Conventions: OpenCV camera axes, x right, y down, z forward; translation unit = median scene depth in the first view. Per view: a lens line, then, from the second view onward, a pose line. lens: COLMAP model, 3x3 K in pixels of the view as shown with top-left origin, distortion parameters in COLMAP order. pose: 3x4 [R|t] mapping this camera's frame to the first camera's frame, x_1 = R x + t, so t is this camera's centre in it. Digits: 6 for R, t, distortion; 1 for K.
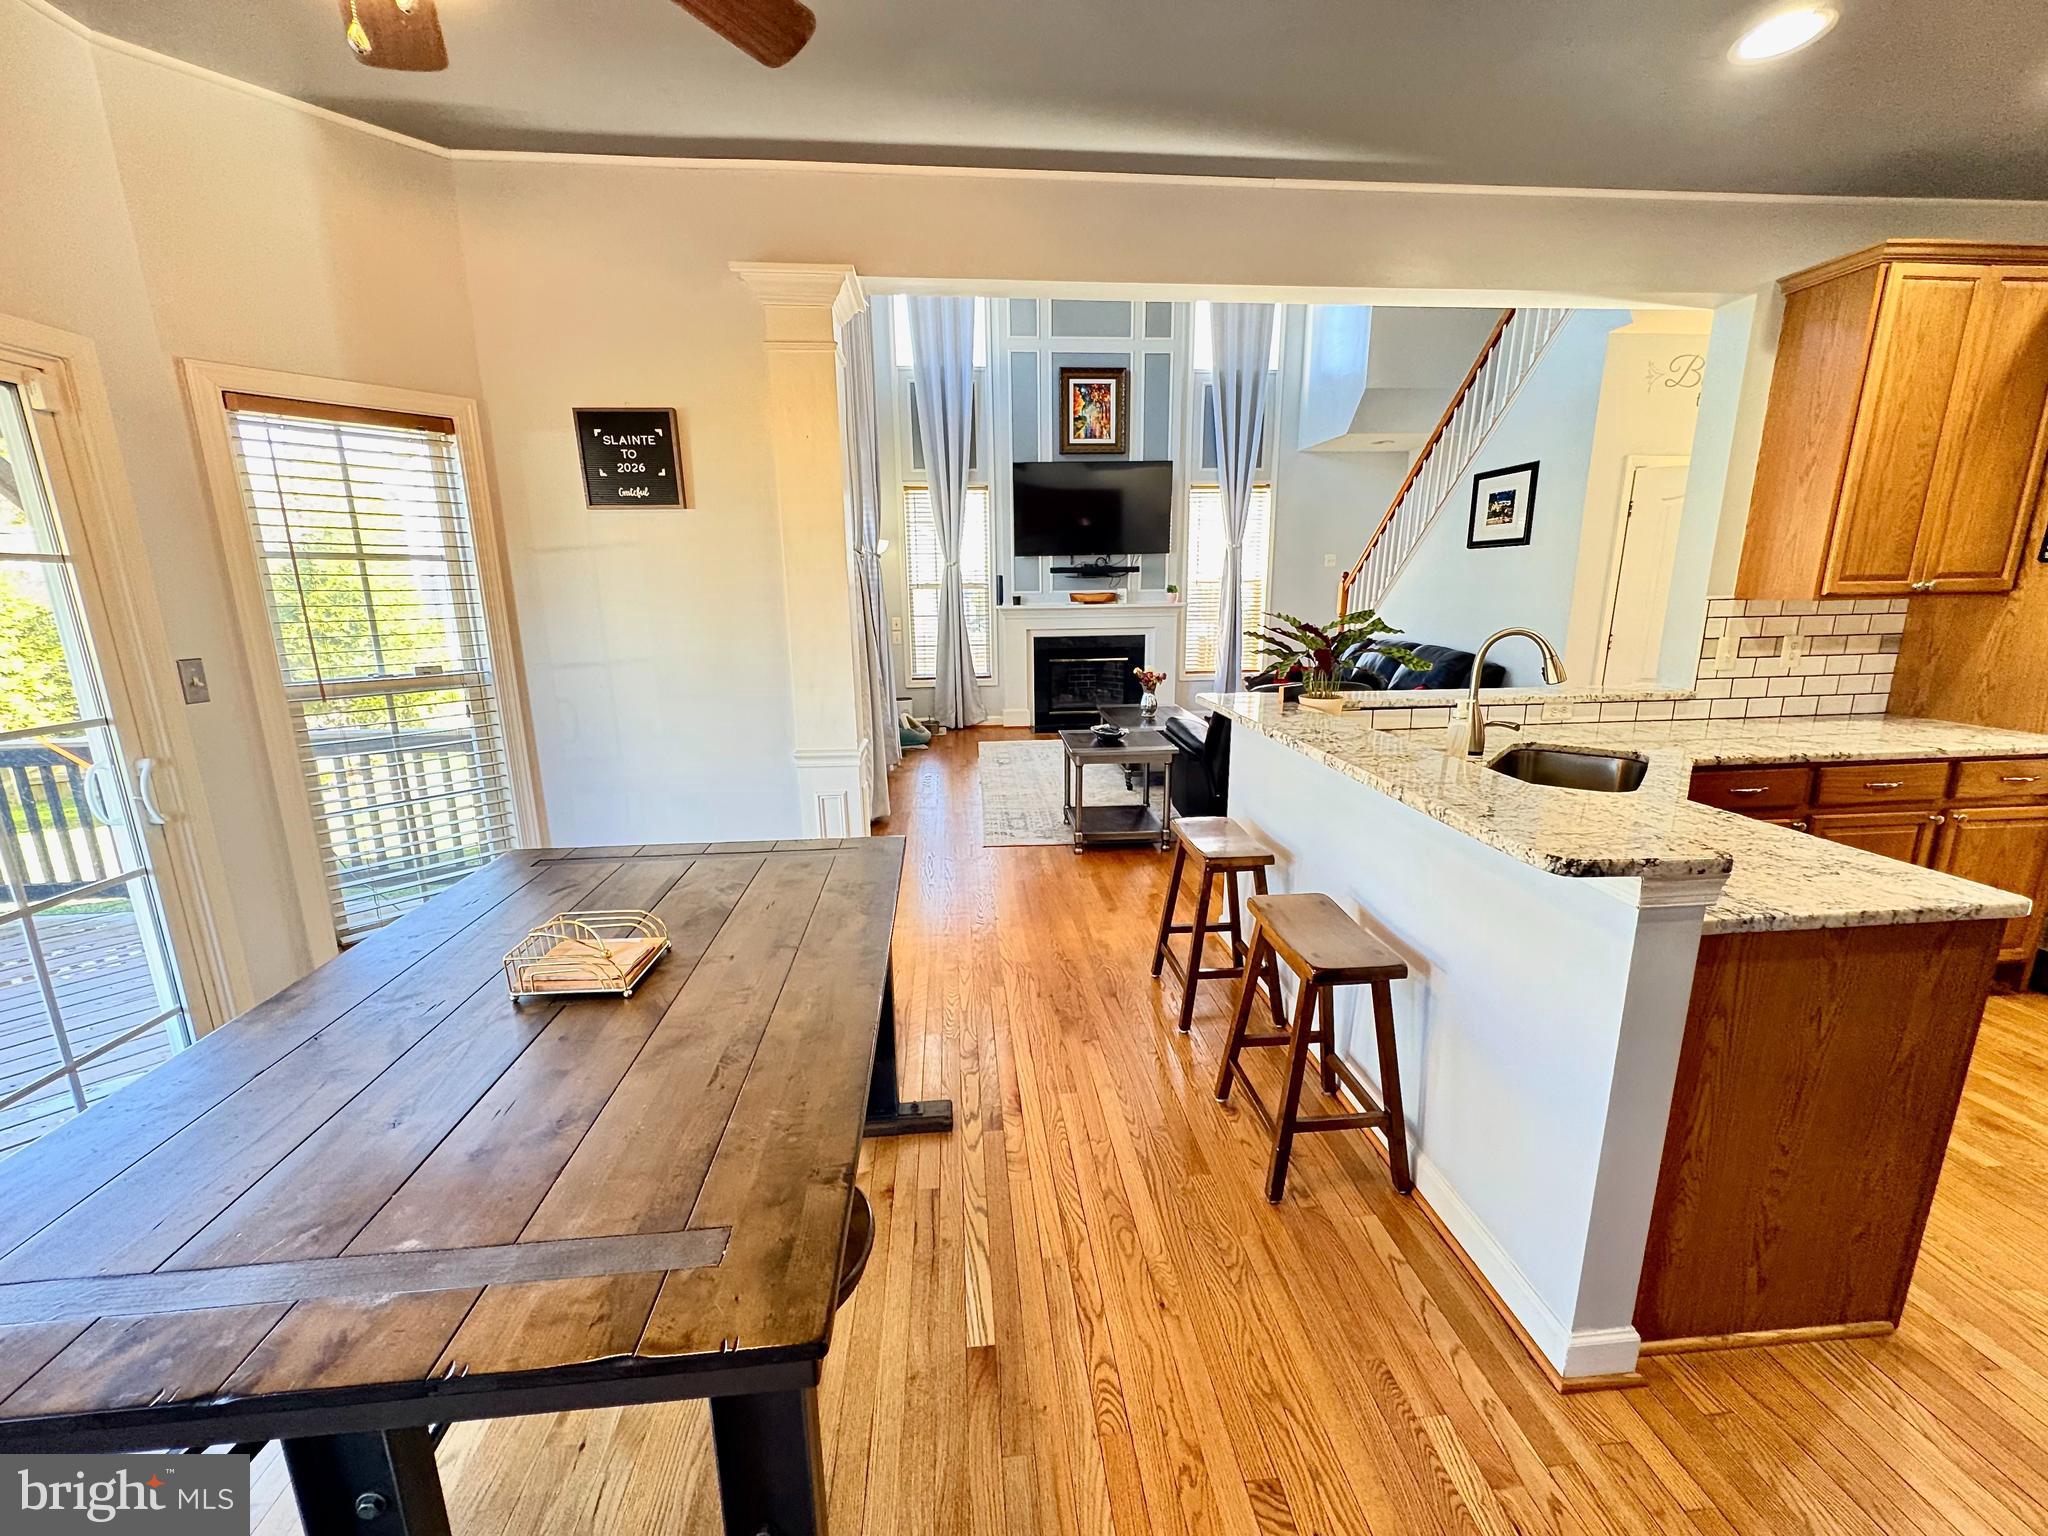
lens RADIAL K [[816.6, 0, 1026.9], [0, 816.6, 768.2], [0, 0, 1]] dist [0.001426, 0.000469]
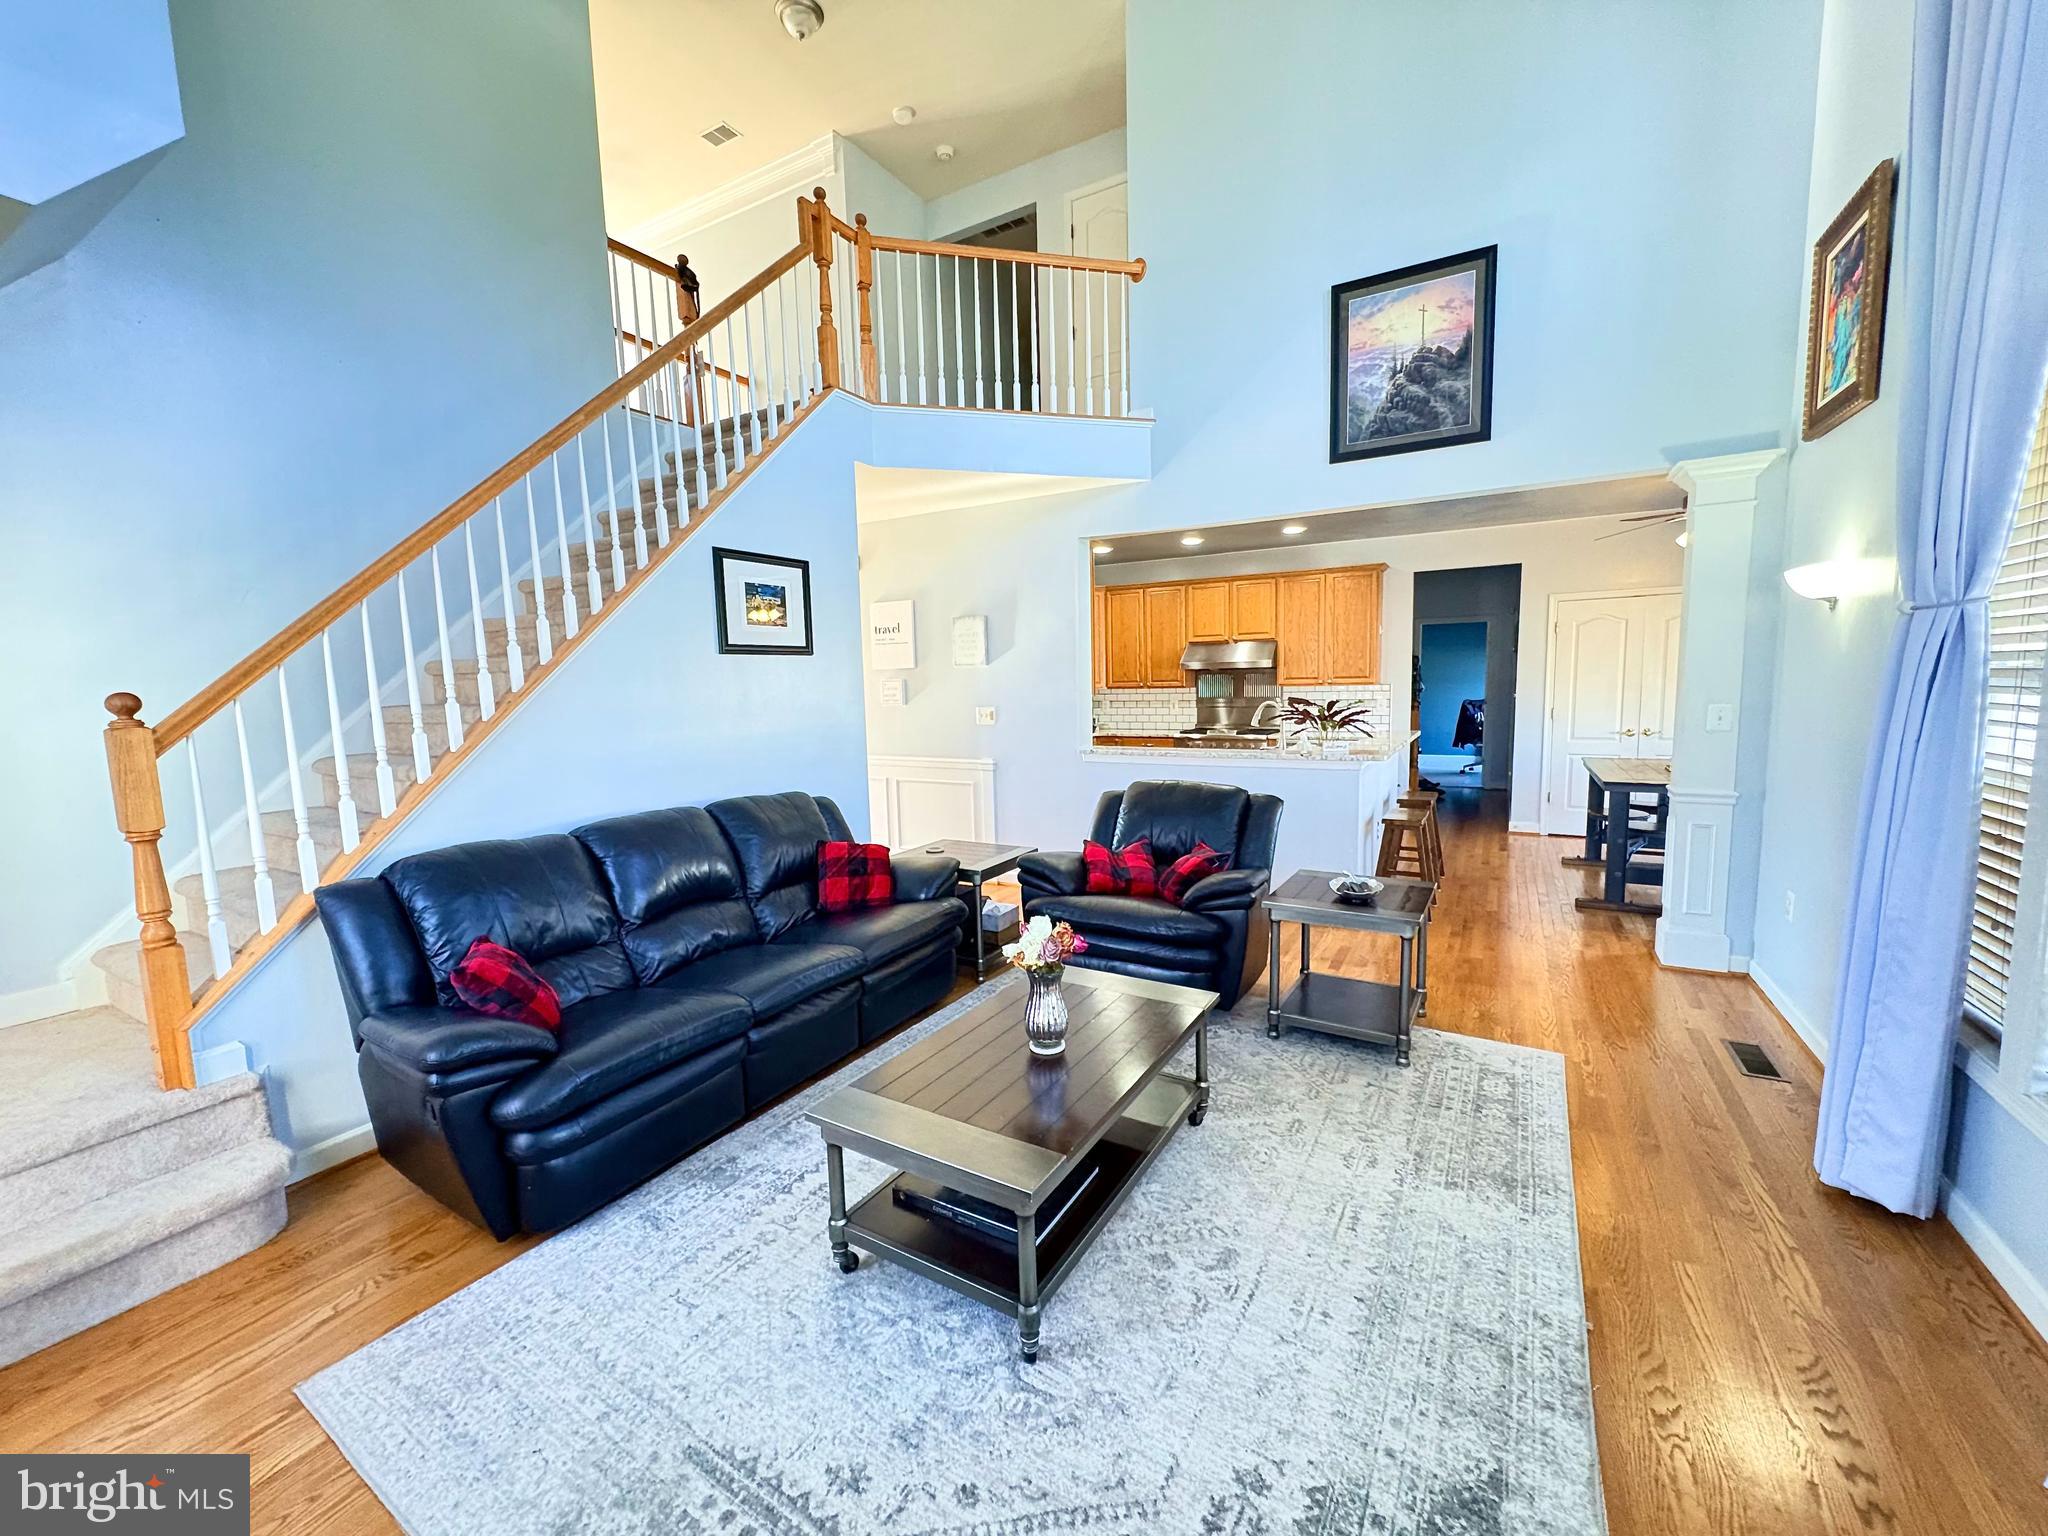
lens RADIAL K [[816.6, 0, 1020.7], [0, 816.6, 767.6], [0, 0, 1]] dist [0.001426, 0.000469]
pose [[-0.804276, -0.039791, 0.592922, -0.131230], [0.158578, 0.947204, 0.278671, -0.638398], [-0.572706, 0.318153, -0.755504, 2.721056]]
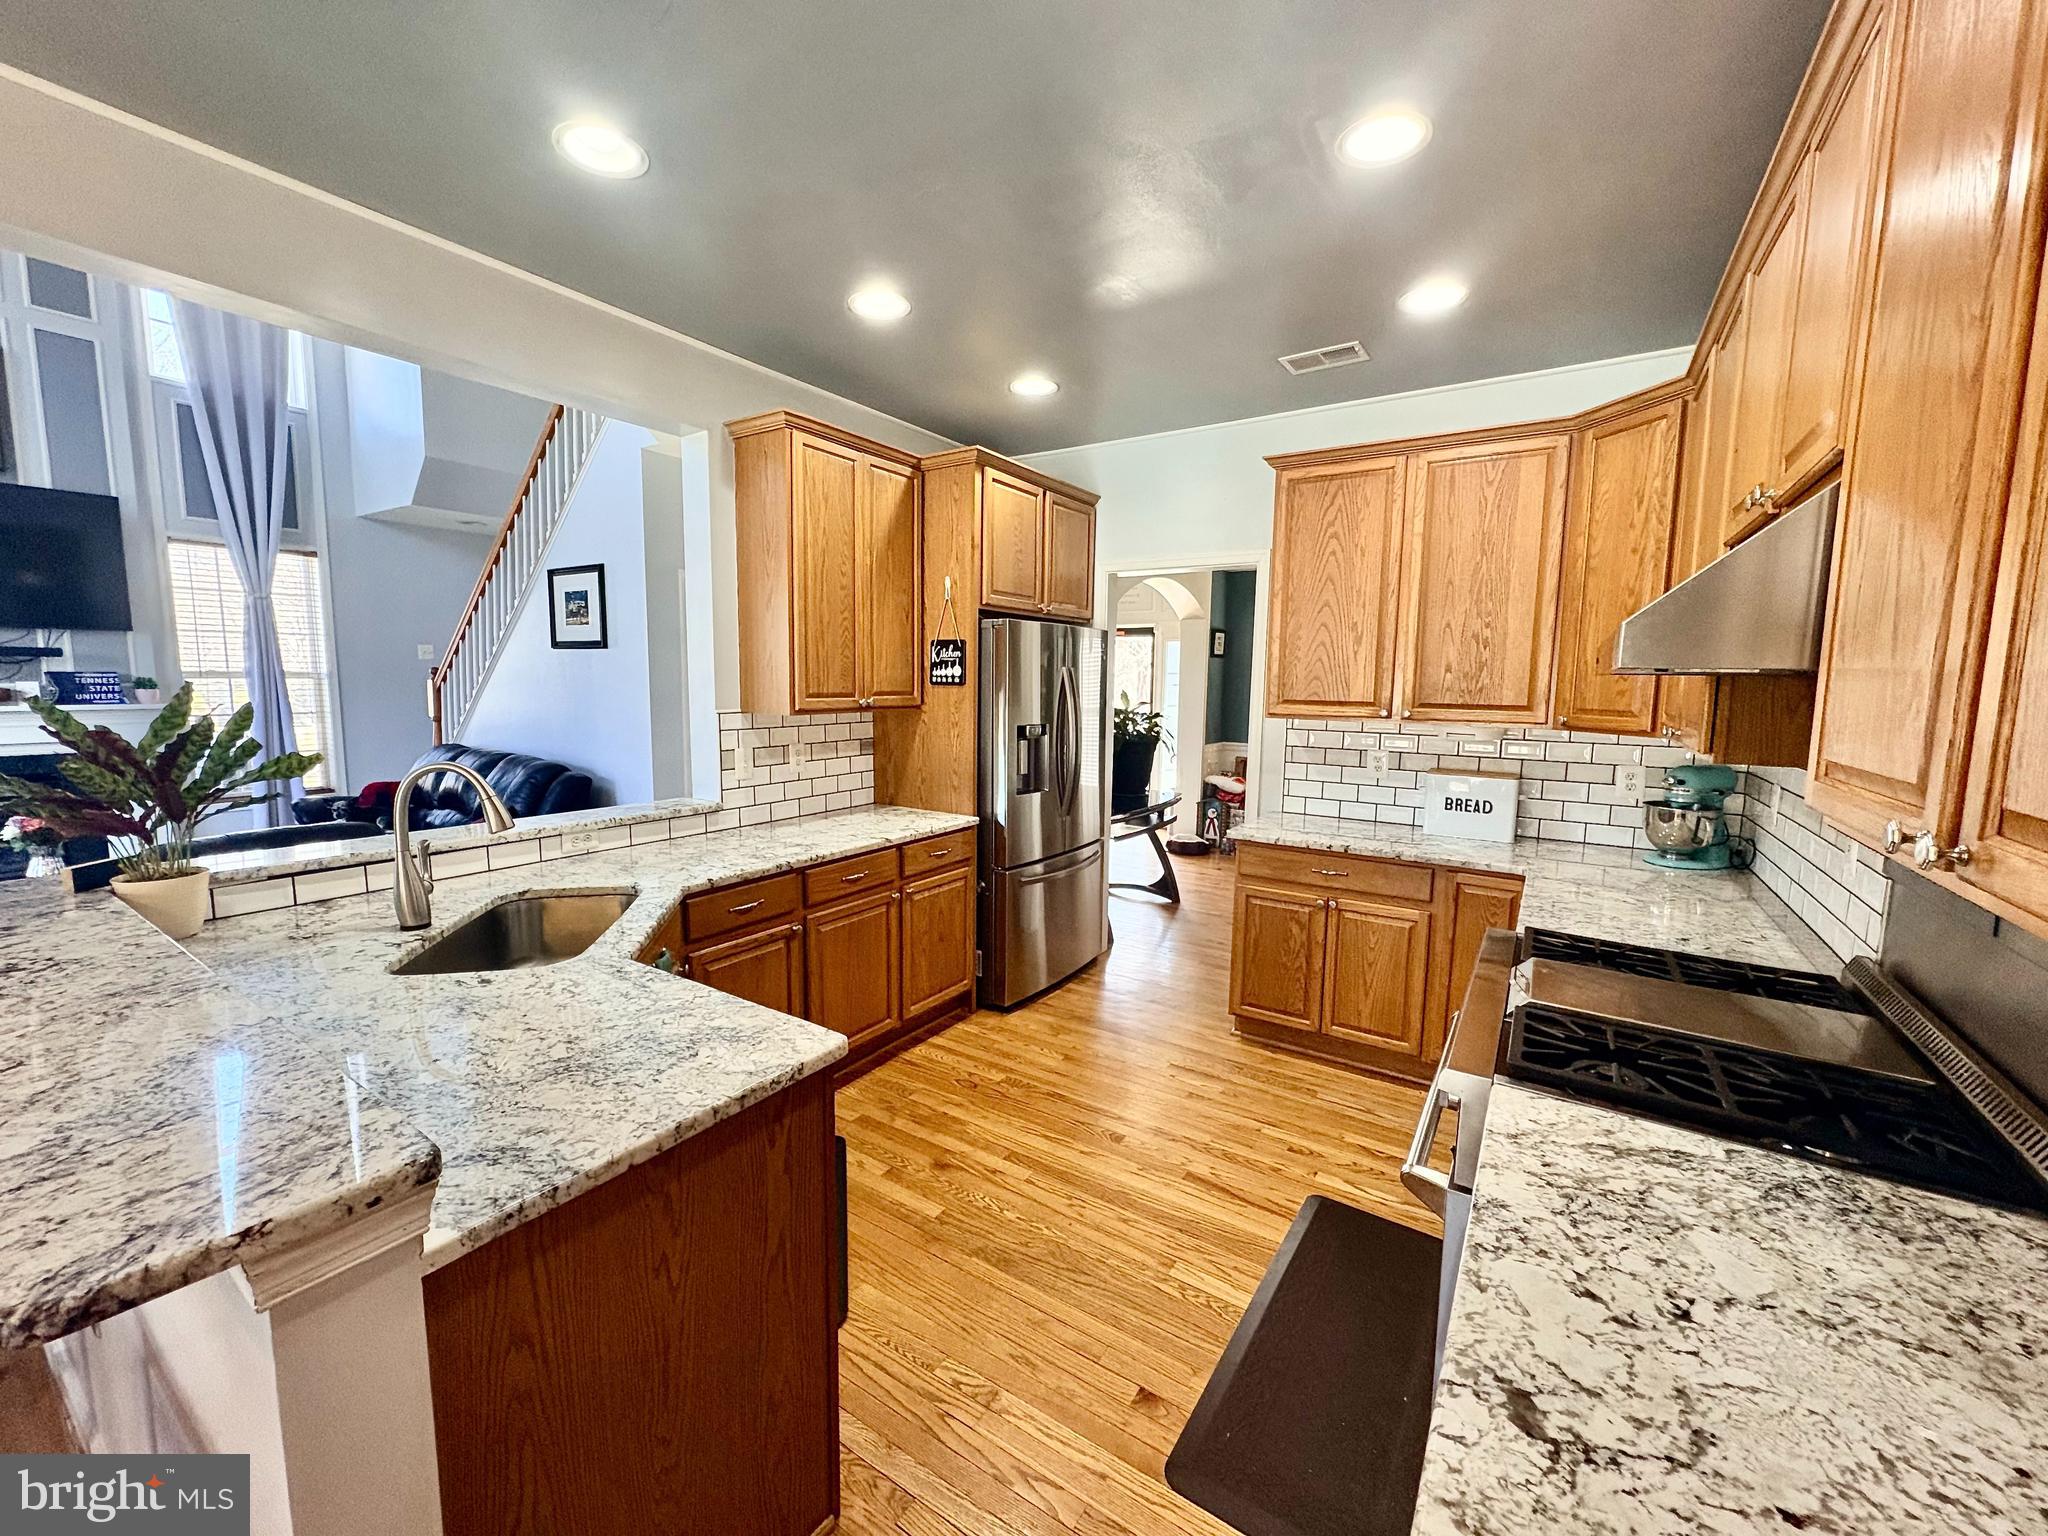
lens RADIAL K [[816.6, 0, 1021.3], [0, 816.6, 768.4], [0, 0, 1]] dist [0.001426, 0.000469]
pose [[0.631430, -0.065812, 0.772635, 0.302413], [0.148700, 0.988177, -0.037352, -0.047162], [-0.761042, 0.138476, 0.633750, 0.079459]]
